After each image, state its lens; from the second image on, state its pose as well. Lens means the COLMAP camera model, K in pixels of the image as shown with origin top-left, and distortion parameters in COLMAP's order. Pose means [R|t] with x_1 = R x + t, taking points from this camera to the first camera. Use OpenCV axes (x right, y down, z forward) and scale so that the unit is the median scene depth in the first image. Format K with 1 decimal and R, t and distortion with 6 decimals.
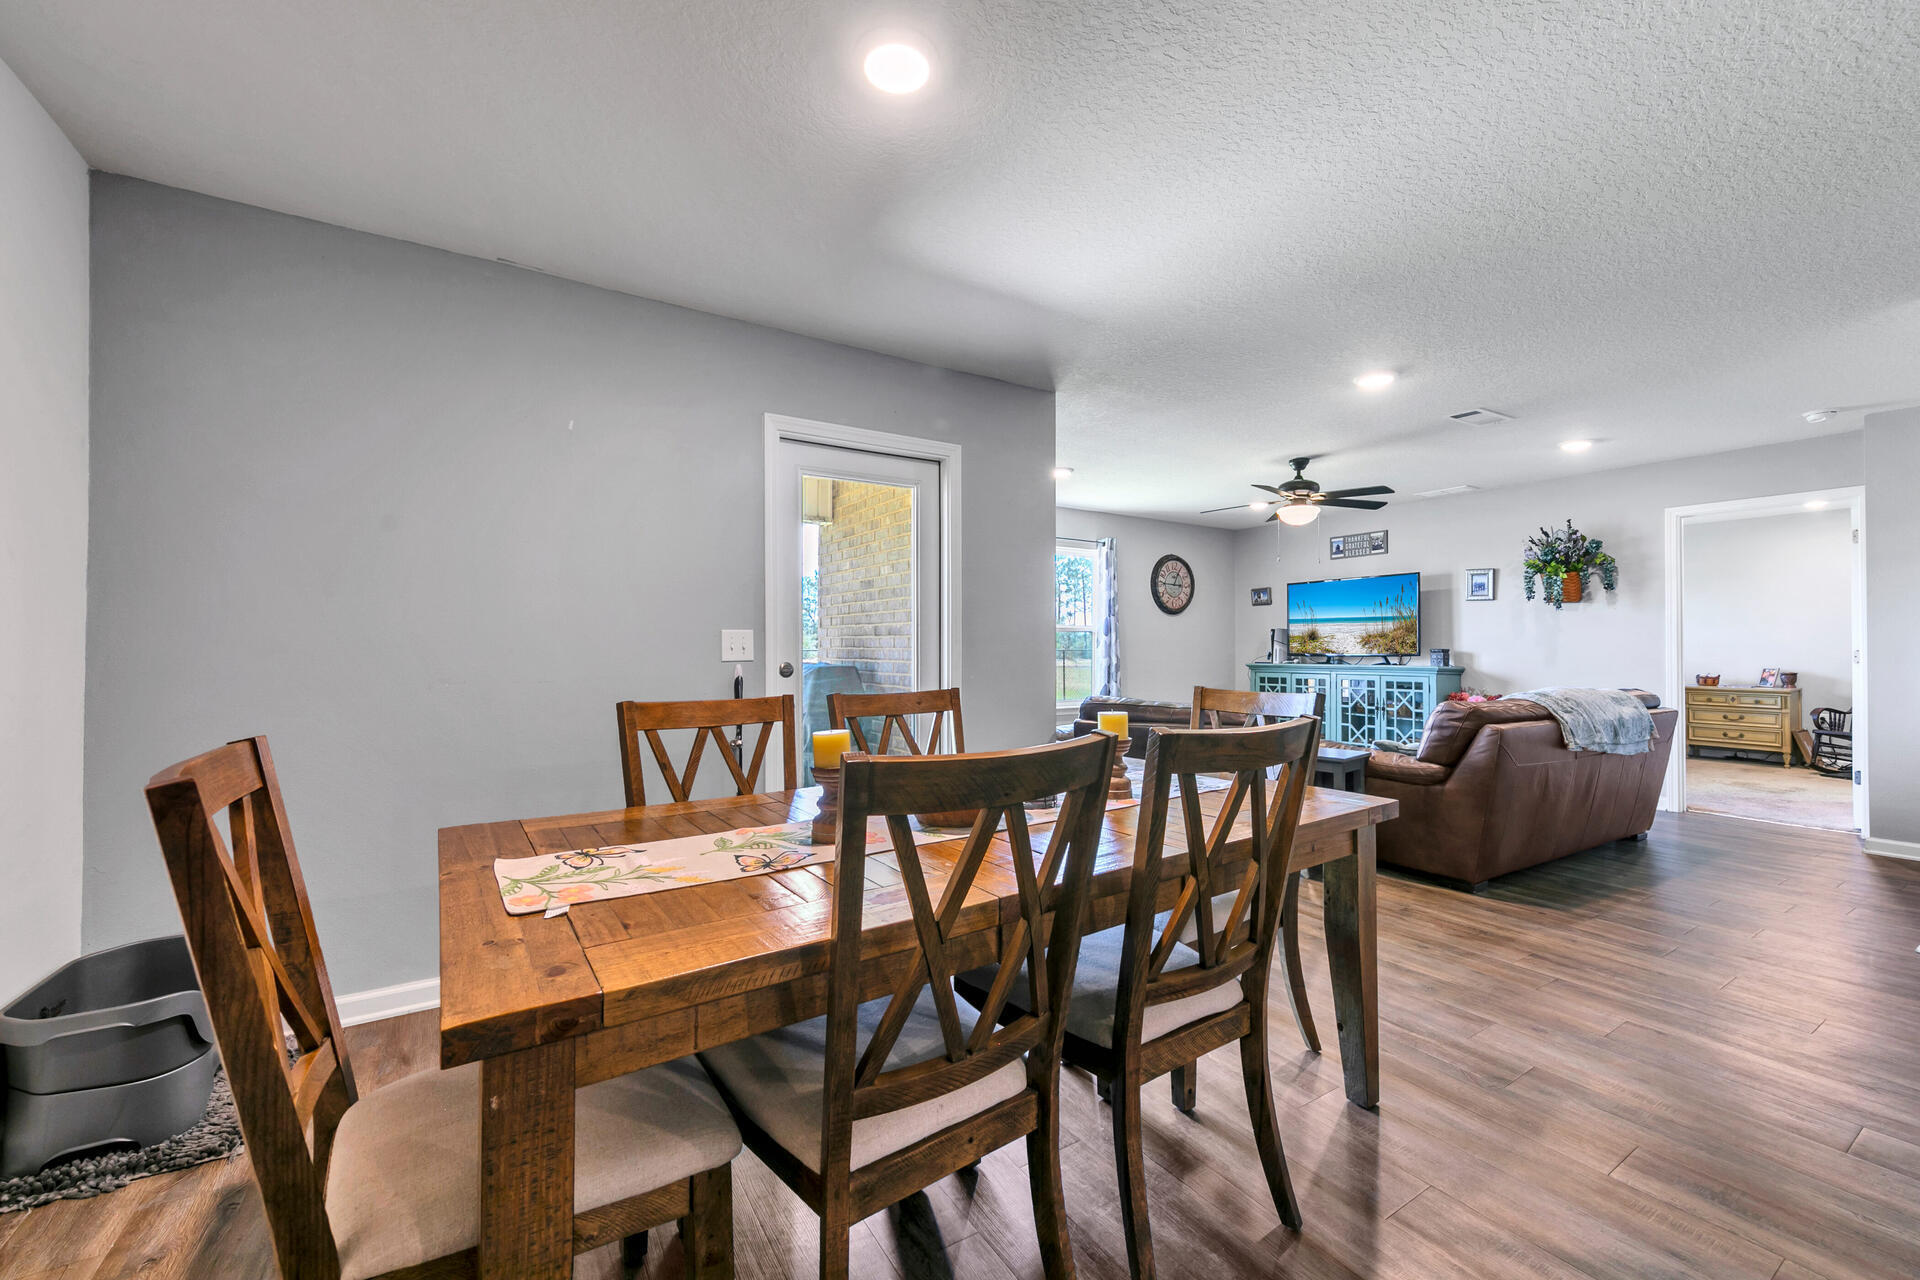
lens RADIAL K [[747.5, 0, 962.4], [0, 747.5, 646.8], [0, 0, 1]] dist [0.001840, 0.000197]
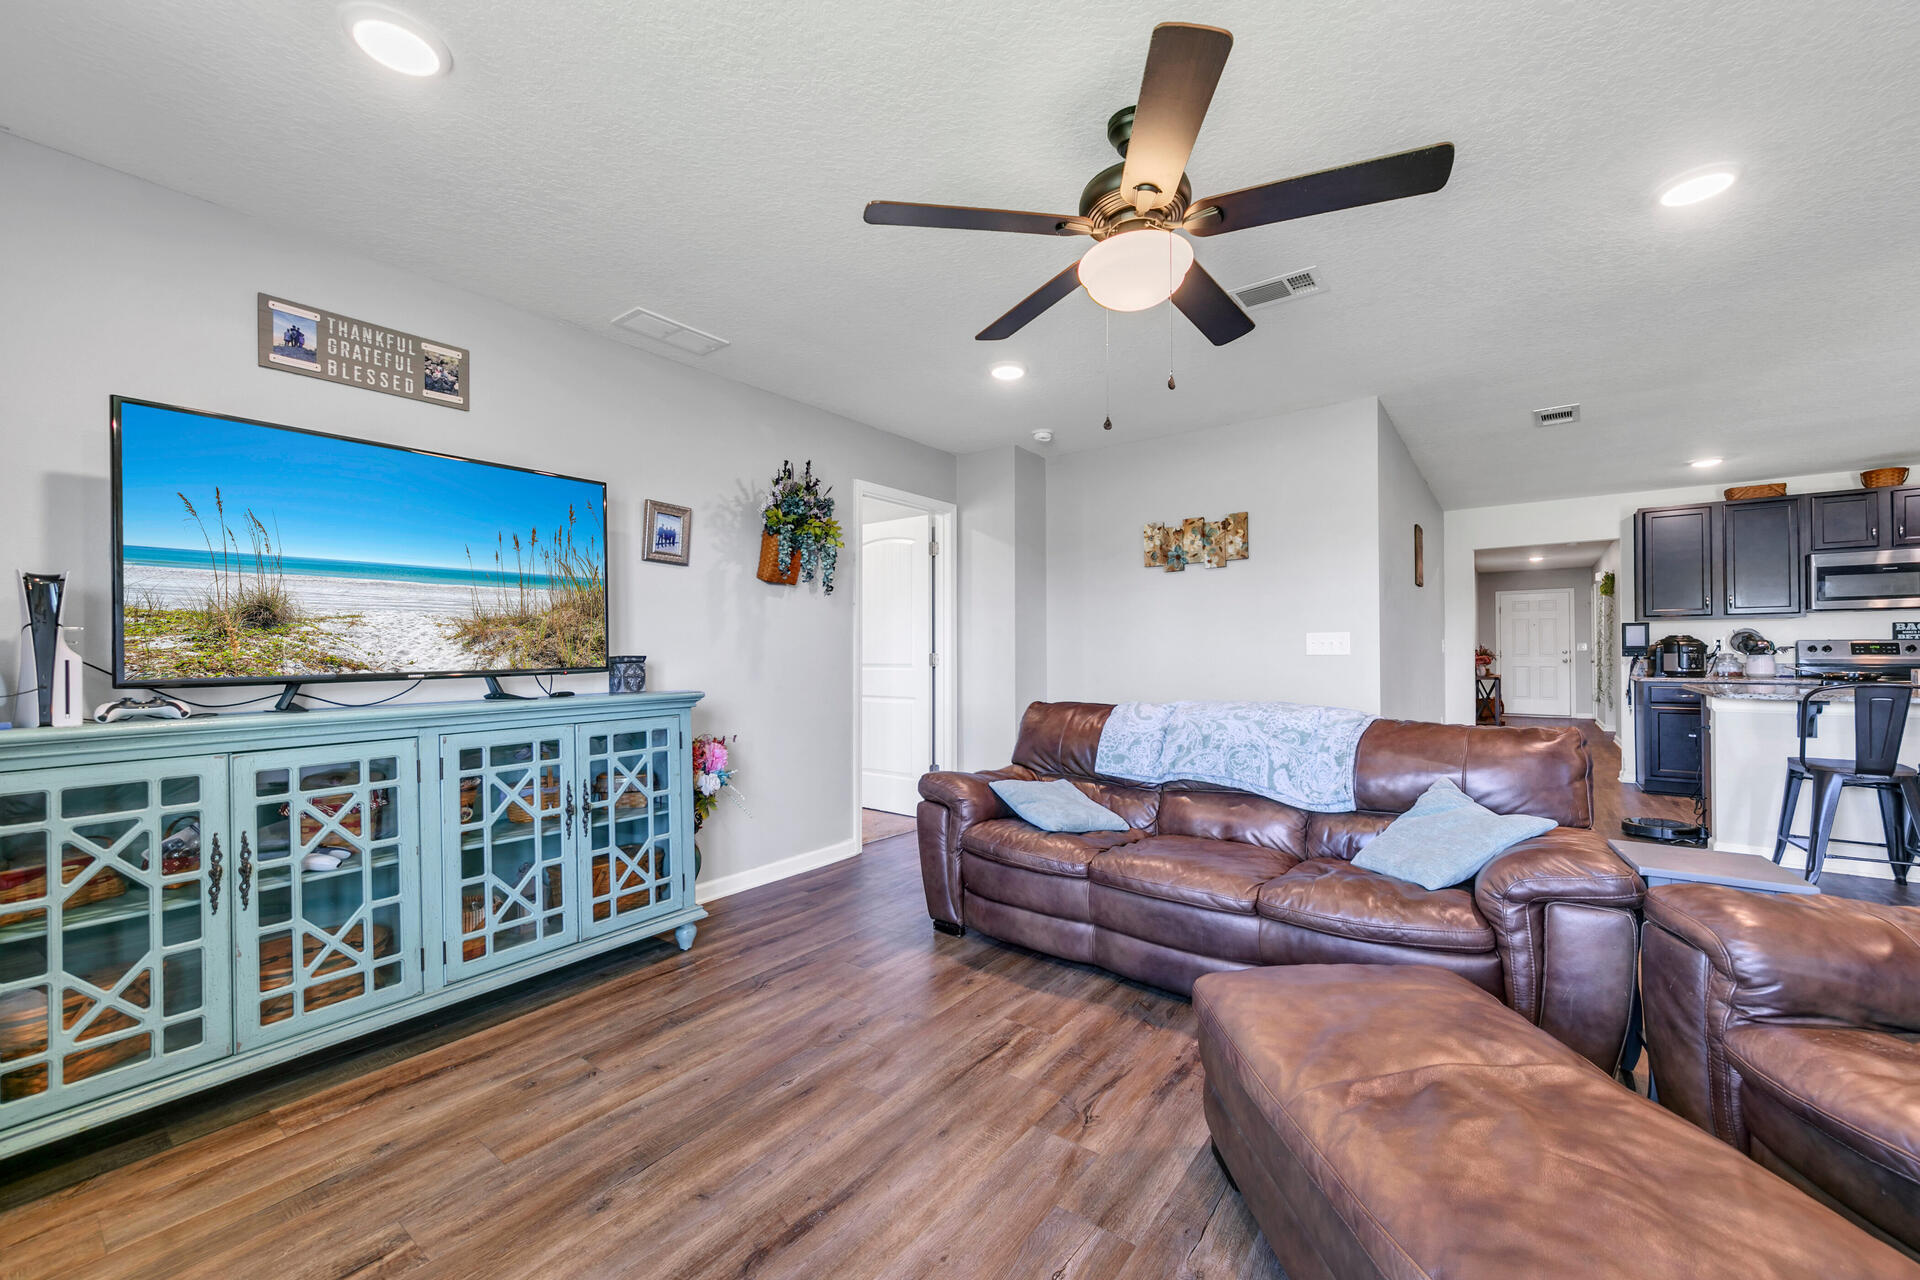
lens RADIAL K [[747.5, 0, 962.4], [0, 747.5, 646.8], [0, 0, 1]] dist [0.001840, 0.000197]
pose [[-0.357735, 0.006090, 0.933803, 0.120129], [0.002502, 0.999981, -0.005563, 0.000425], [-0.933820, 0.000346, -0.357744, 0.954957]]
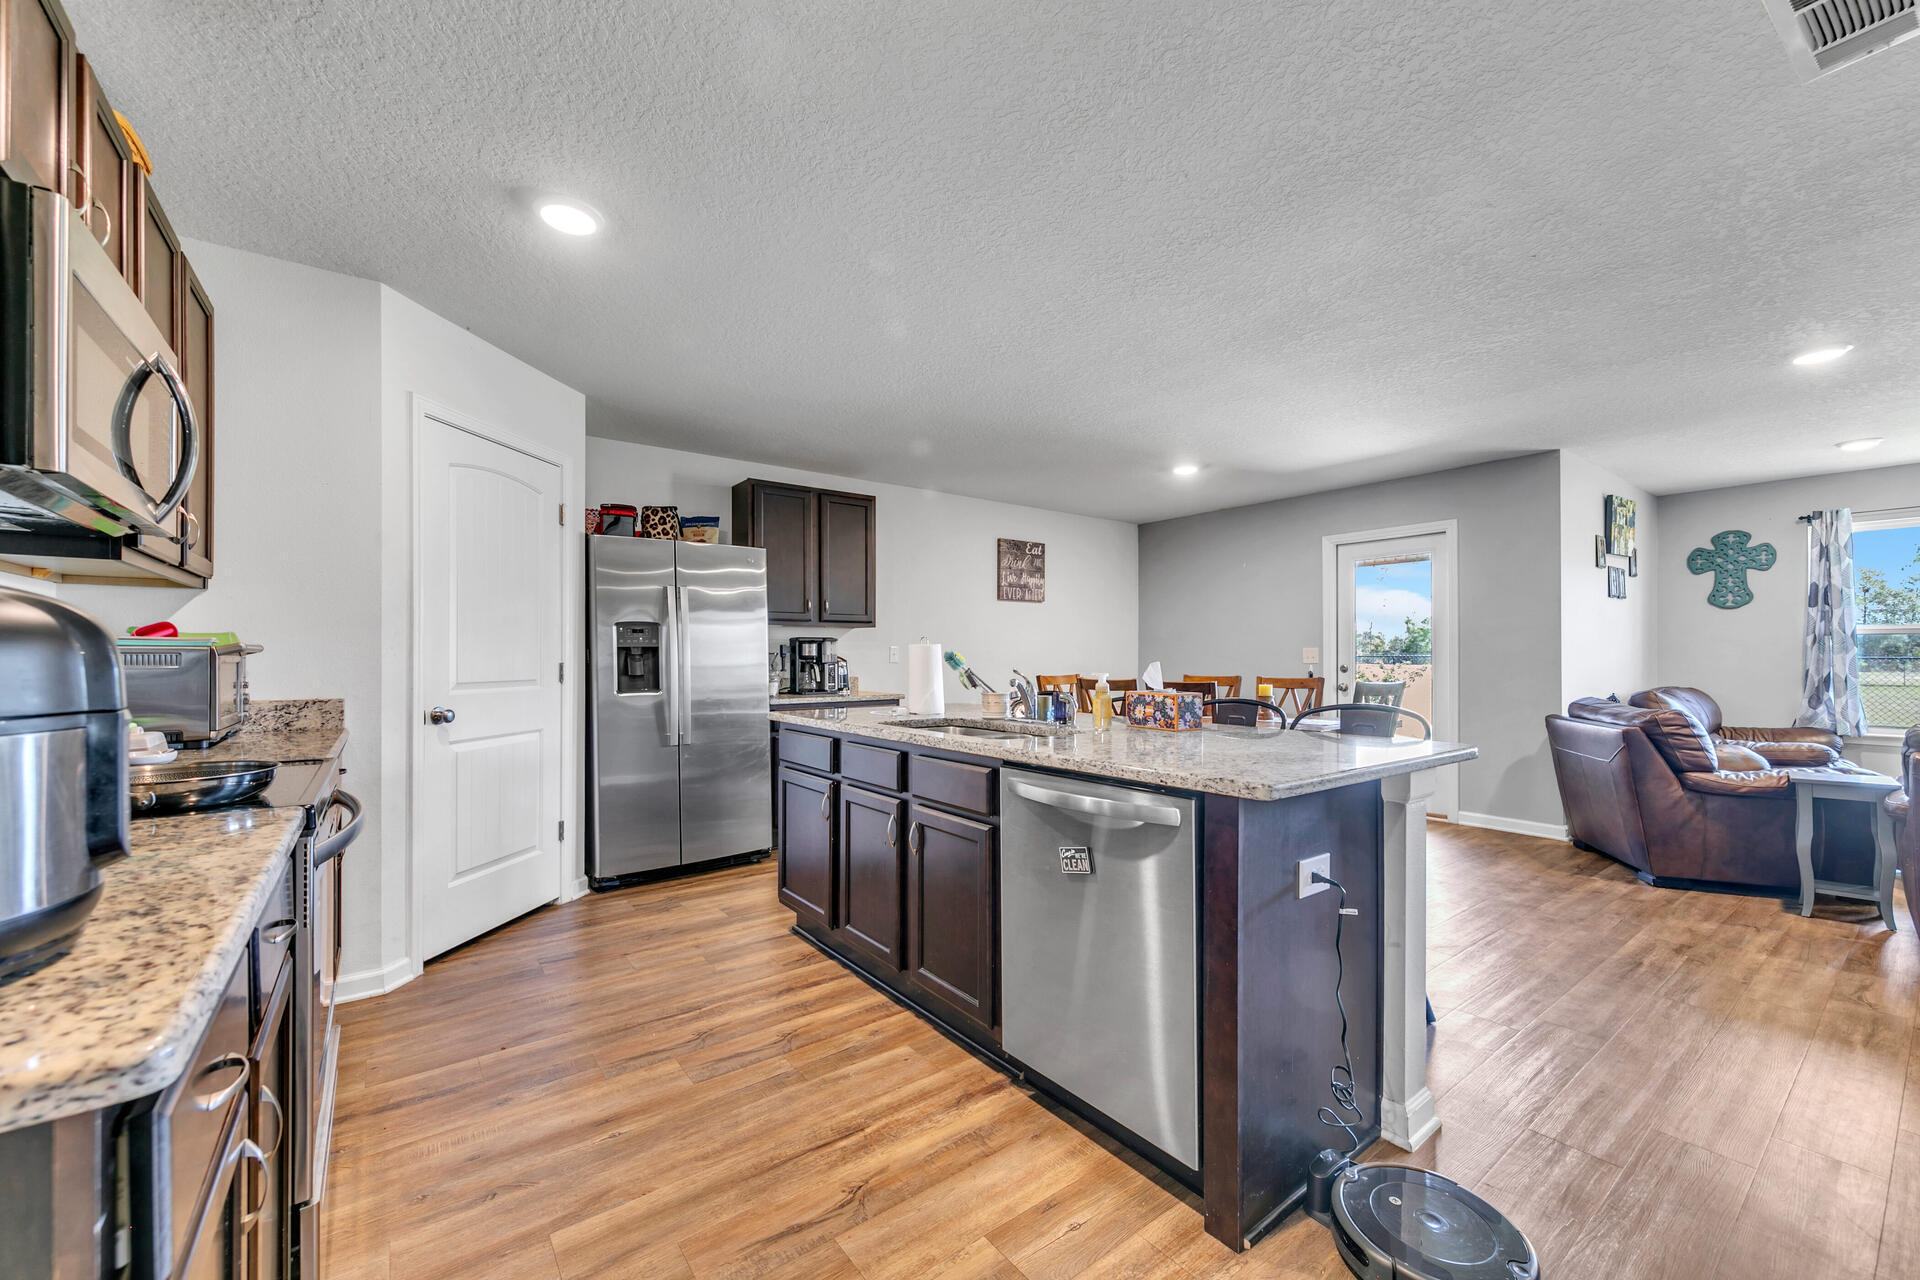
lens RADIAL K [[751.2, 0, 957.1], [0, 751.2, 653.0], [0, 0, 1]] dist [0.004934, 0.000196]
pose [[0.085805, -0.004666, -0.996301, 0.745440], [0.004982, 0.999979, -0.004254, -0.002673], [0.996300, -0.004599, 0.085826, -0.054402]]
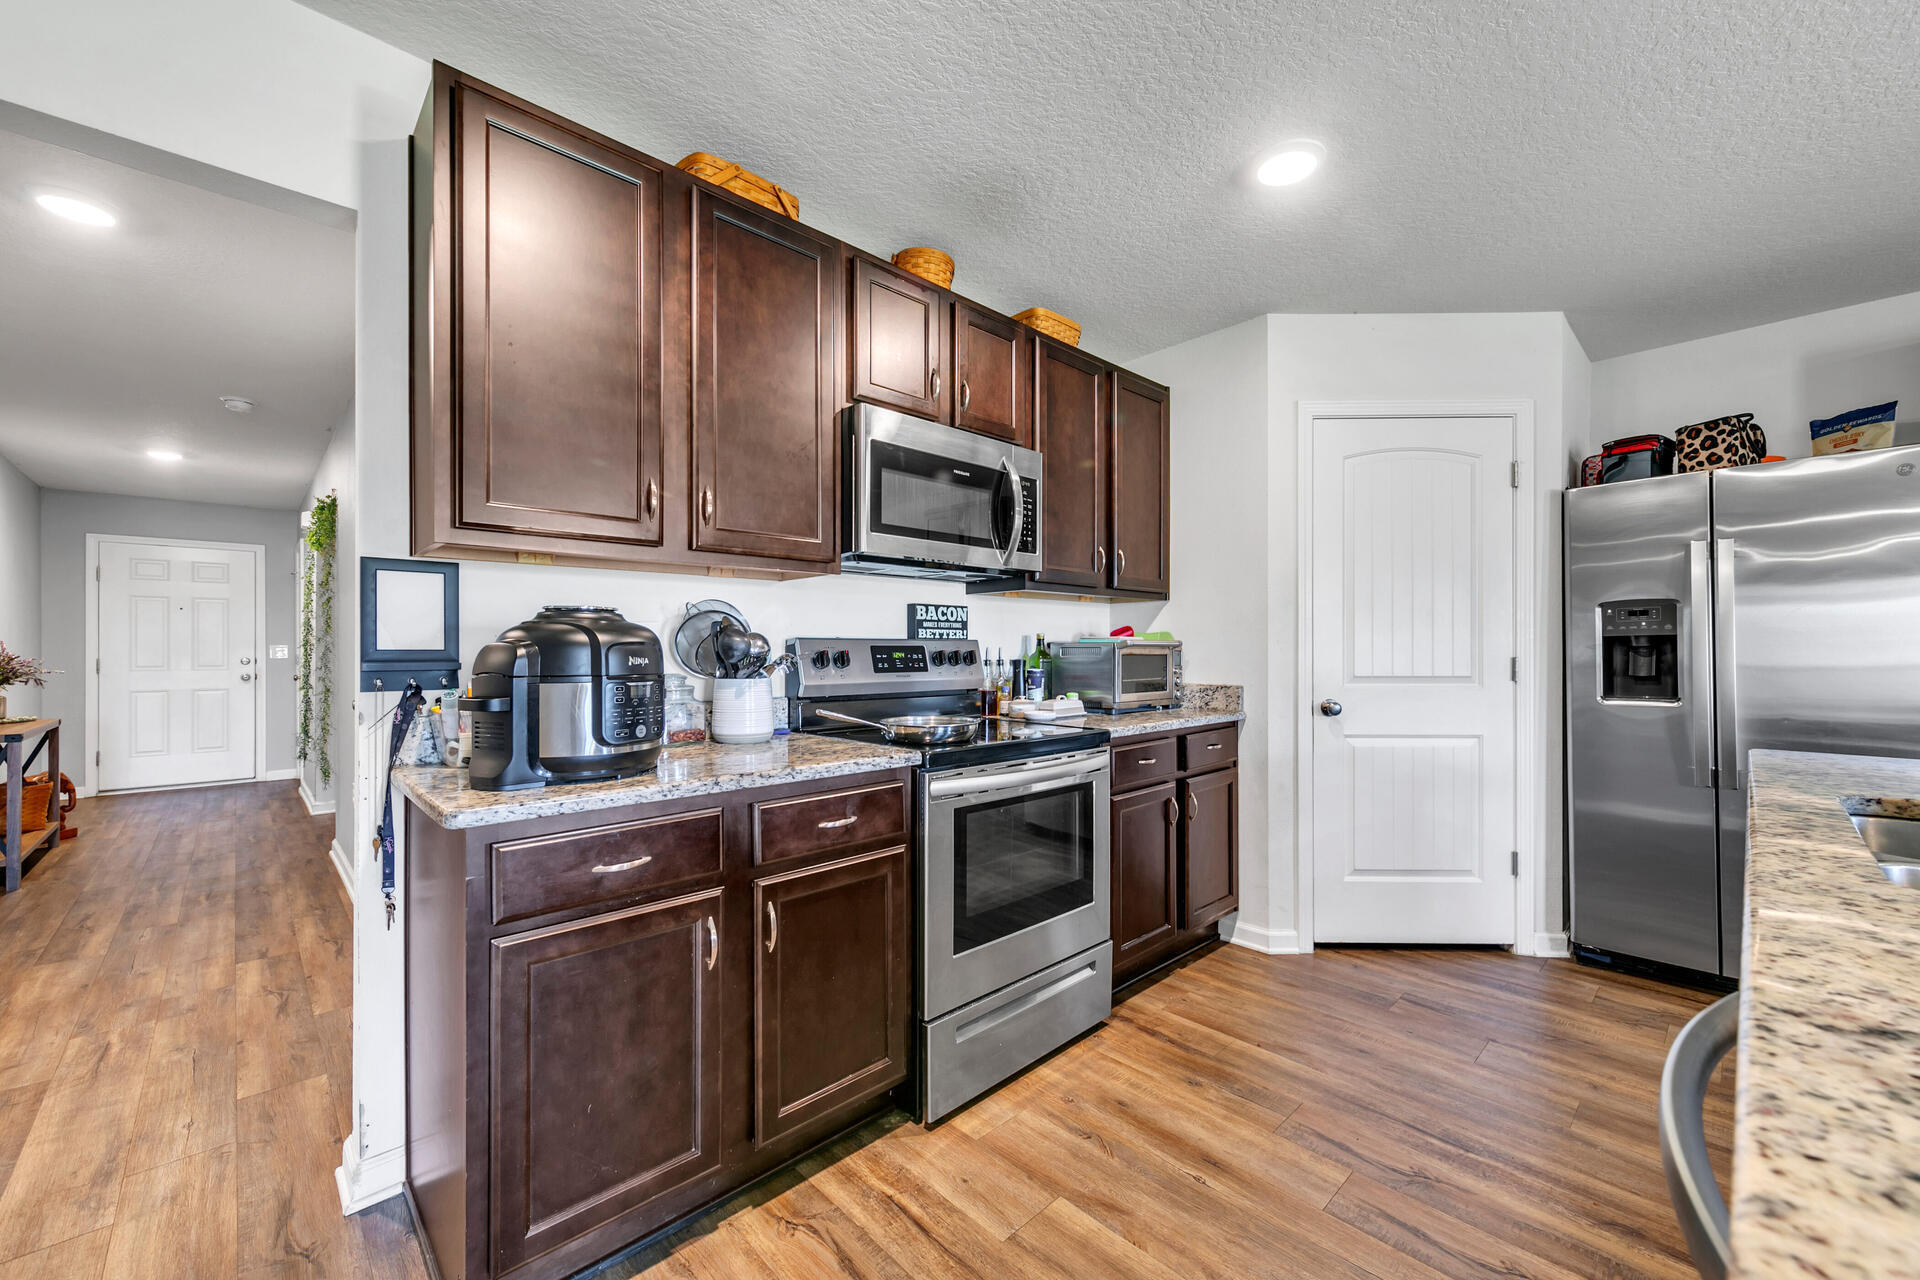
lens RADIAL K [[747.5, 0, 962.4], [0, 747.5, 646.8], [0, 0, 1]] dist [0.001840, 0.000197]
pose [[-0.978740, 0.000702, -0.205104, 0.587238], [0.002174, 0.999973, -0.006952, -0.003020], [0.205093, -0.007250, -0.978716, 0.071178]]
